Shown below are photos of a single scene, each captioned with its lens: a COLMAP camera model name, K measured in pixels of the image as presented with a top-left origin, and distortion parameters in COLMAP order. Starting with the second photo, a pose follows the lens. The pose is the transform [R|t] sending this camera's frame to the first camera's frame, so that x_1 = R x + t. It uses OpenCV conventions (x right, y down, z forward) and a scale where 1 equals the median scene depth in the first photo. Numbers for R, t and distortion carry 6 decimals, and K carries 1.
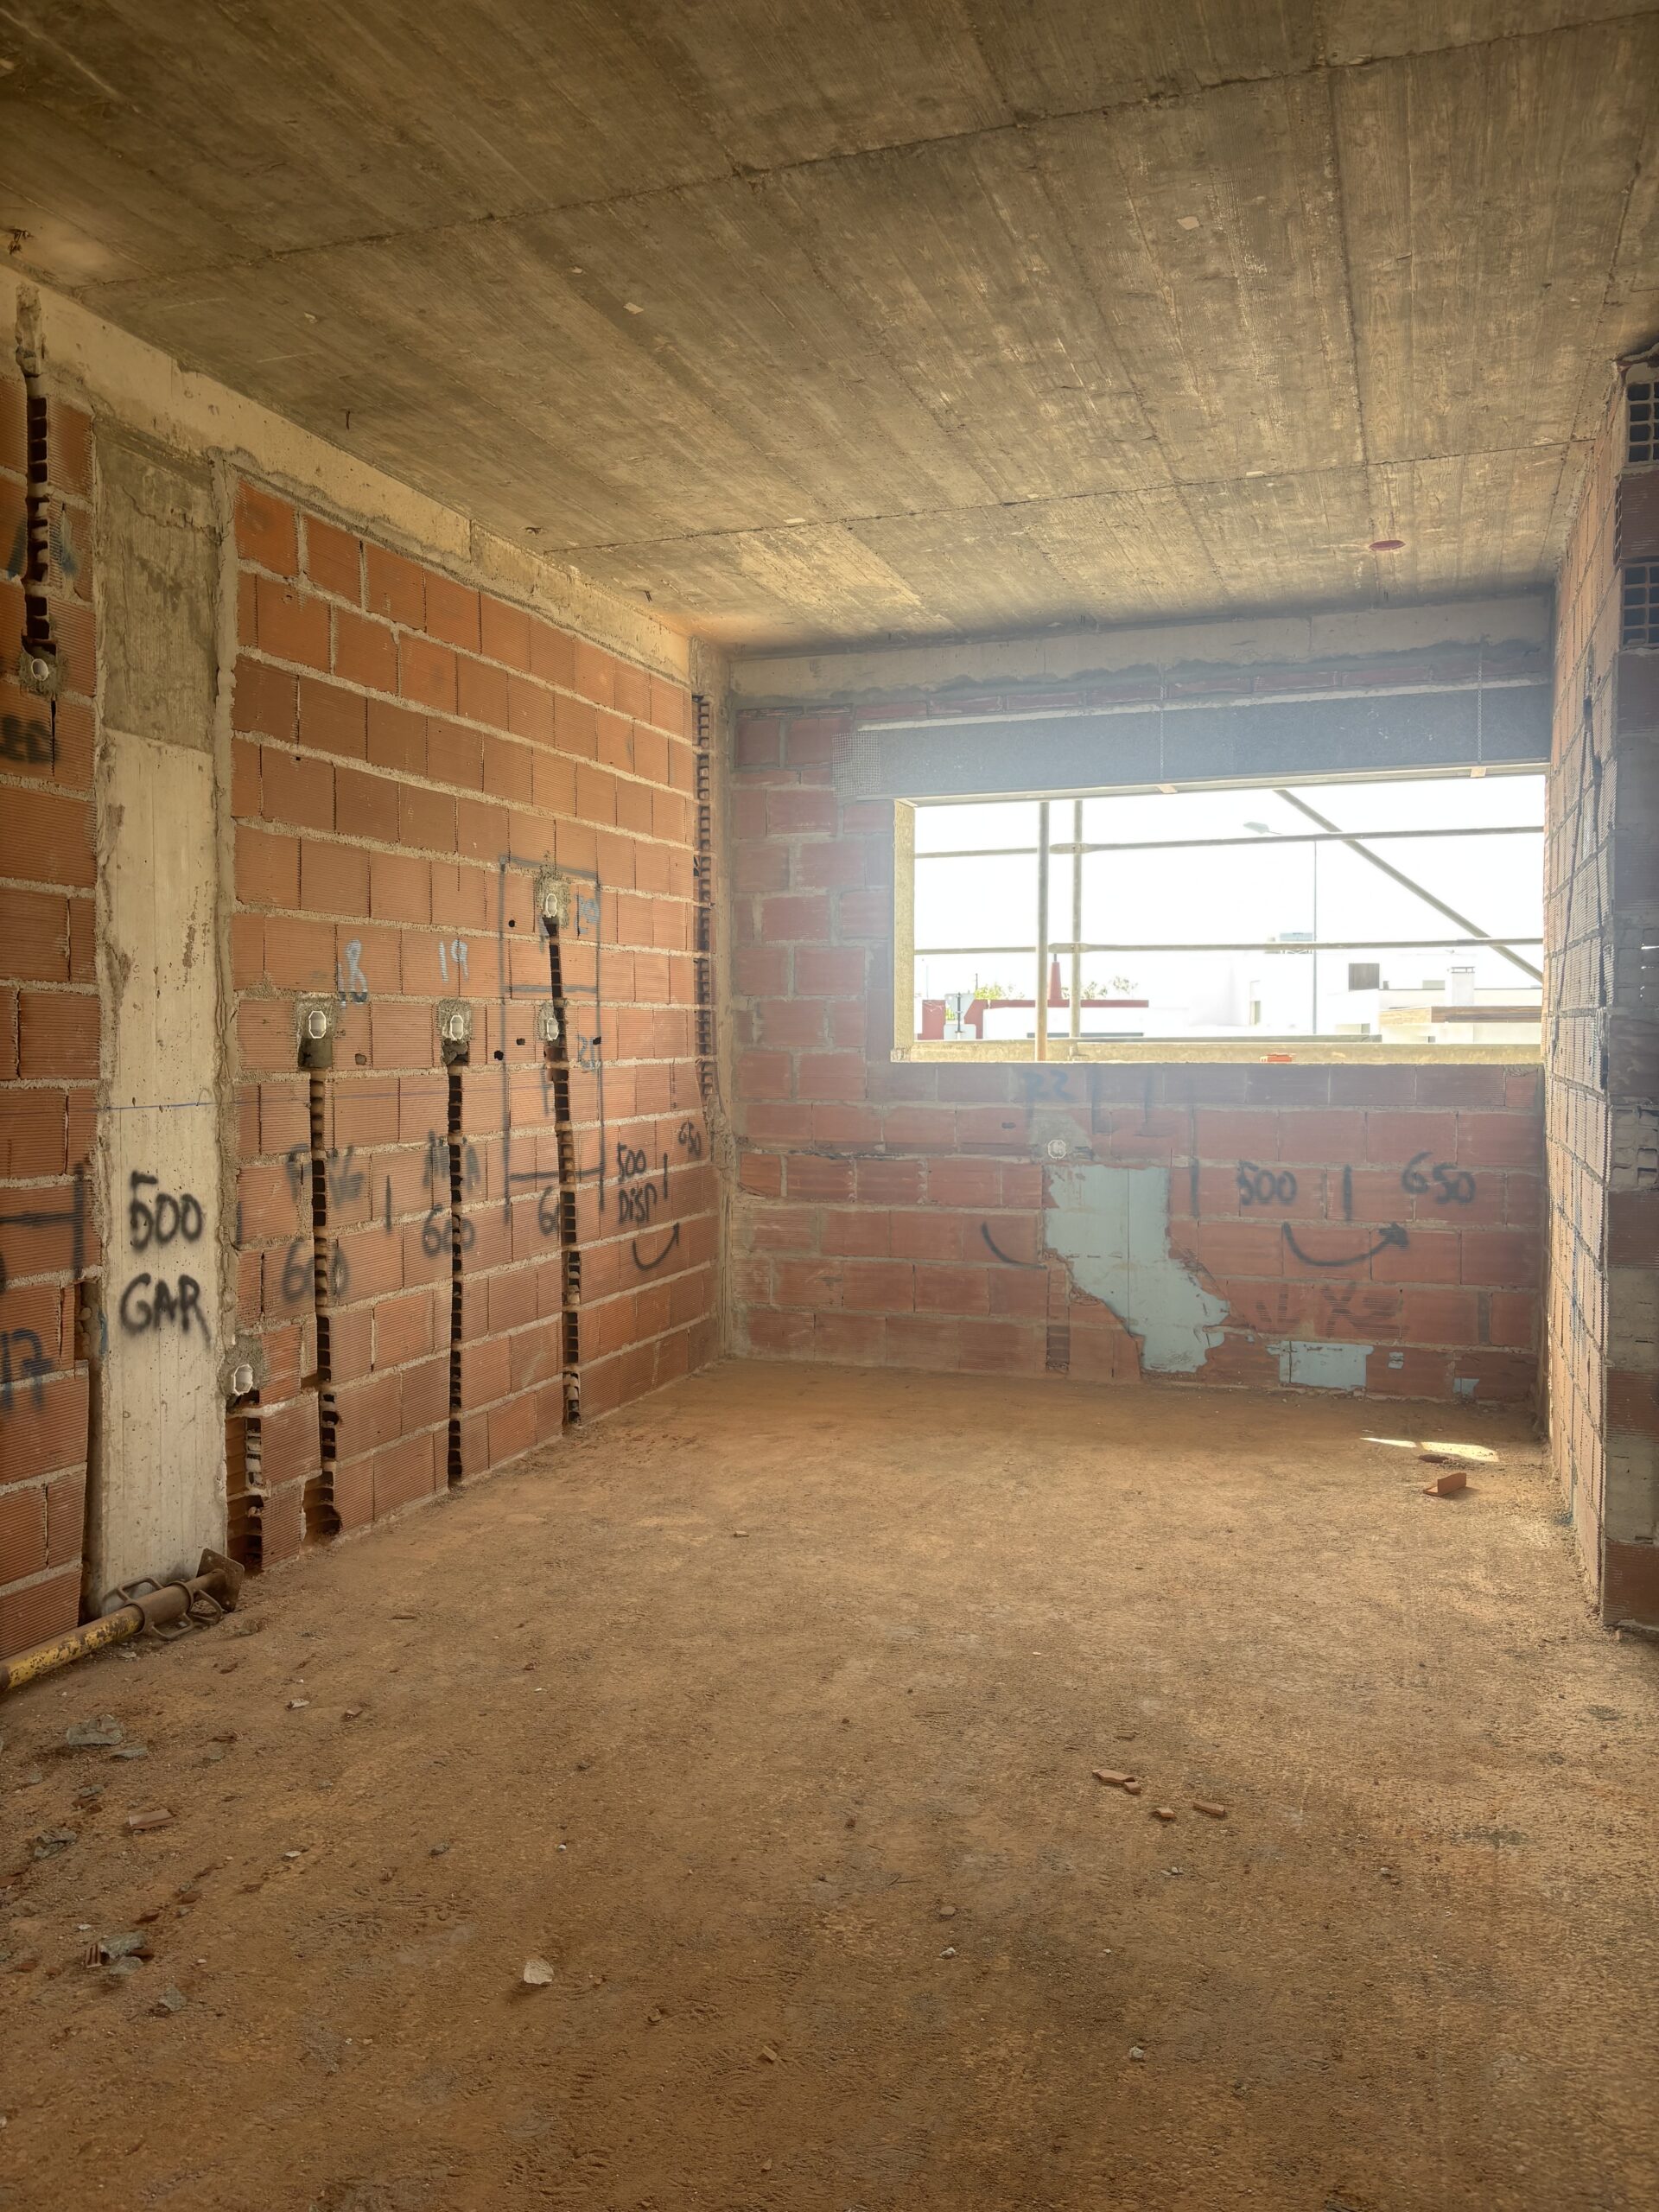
lens RADIAL K [[1672.9, 0, 836.3], [0, 1672.9, 1100.8], [0, 0, 1]] dist [0.049262, -0.057821]
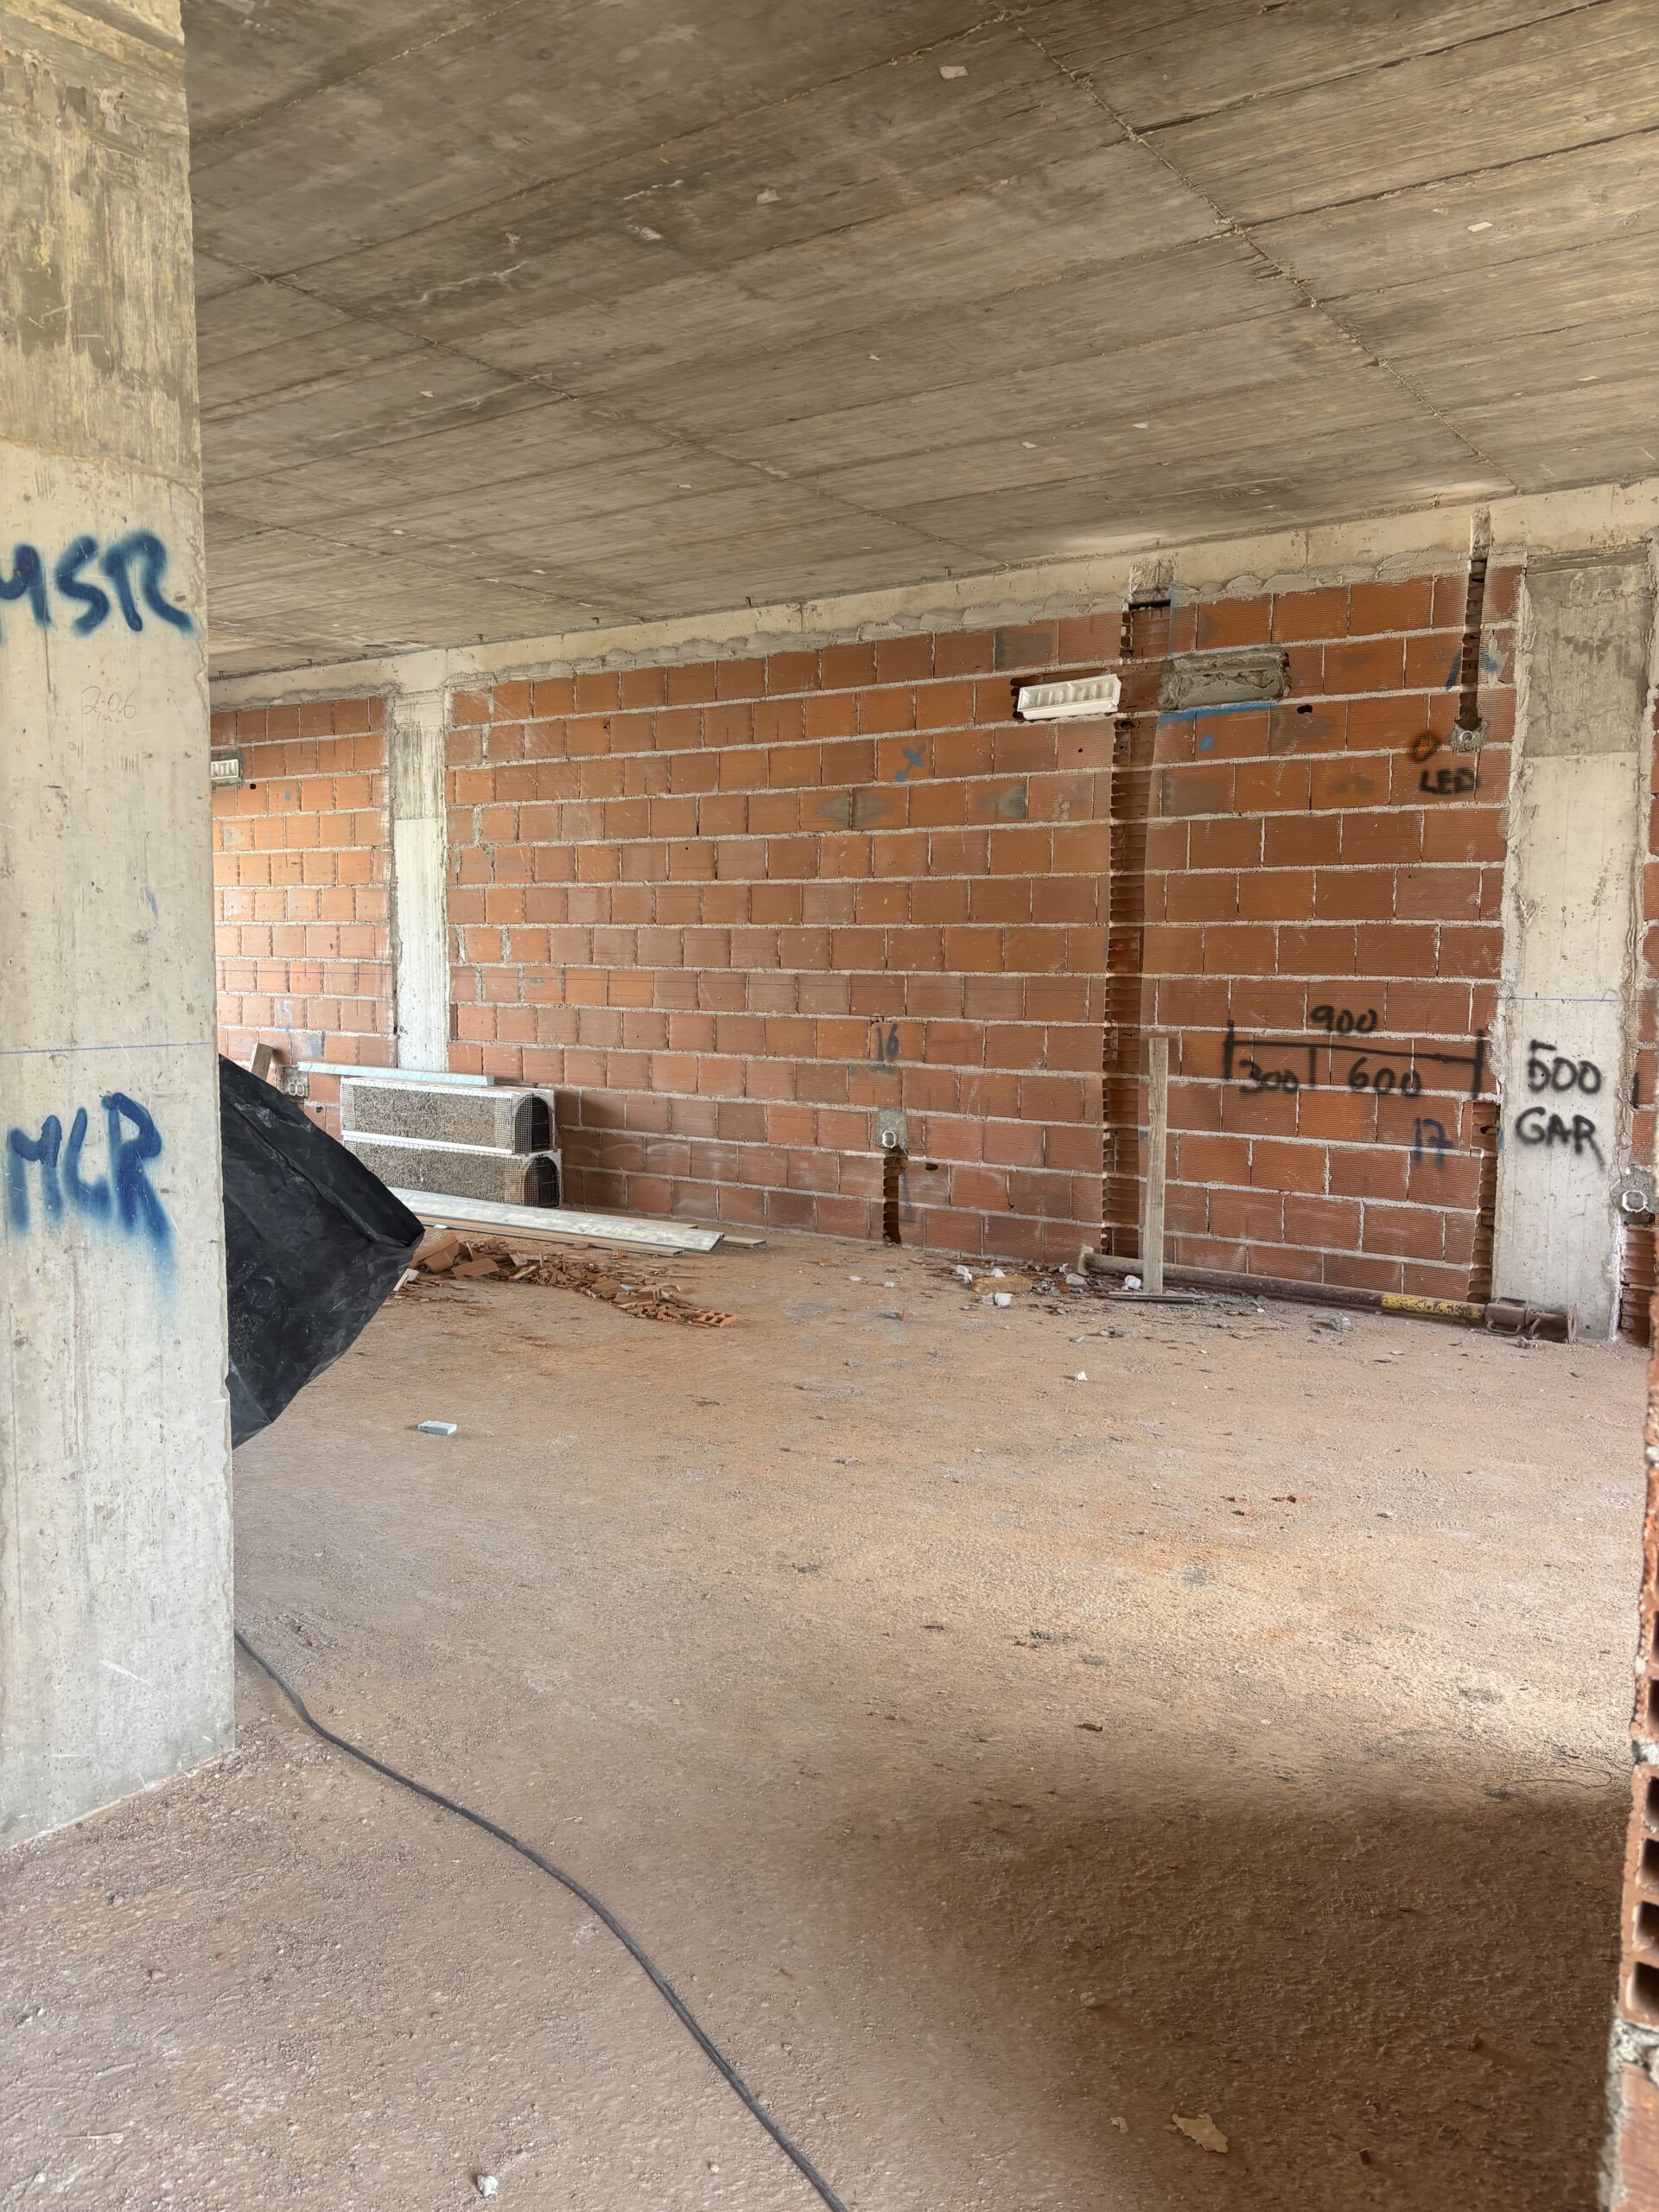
lens RADIAL K [[1672.9, 0, 829.7], [0, 1672.9, 1112.9], [0, 0, 1]] dist [0.049262, -0.057821]
pose [[-0.279138, 0.089336, -0.956086, 1.260977], [-0.043727, 0.993447, 0.105594, -0.027125], [0.959255, 0.071282, -0.273402, 0.805186]]
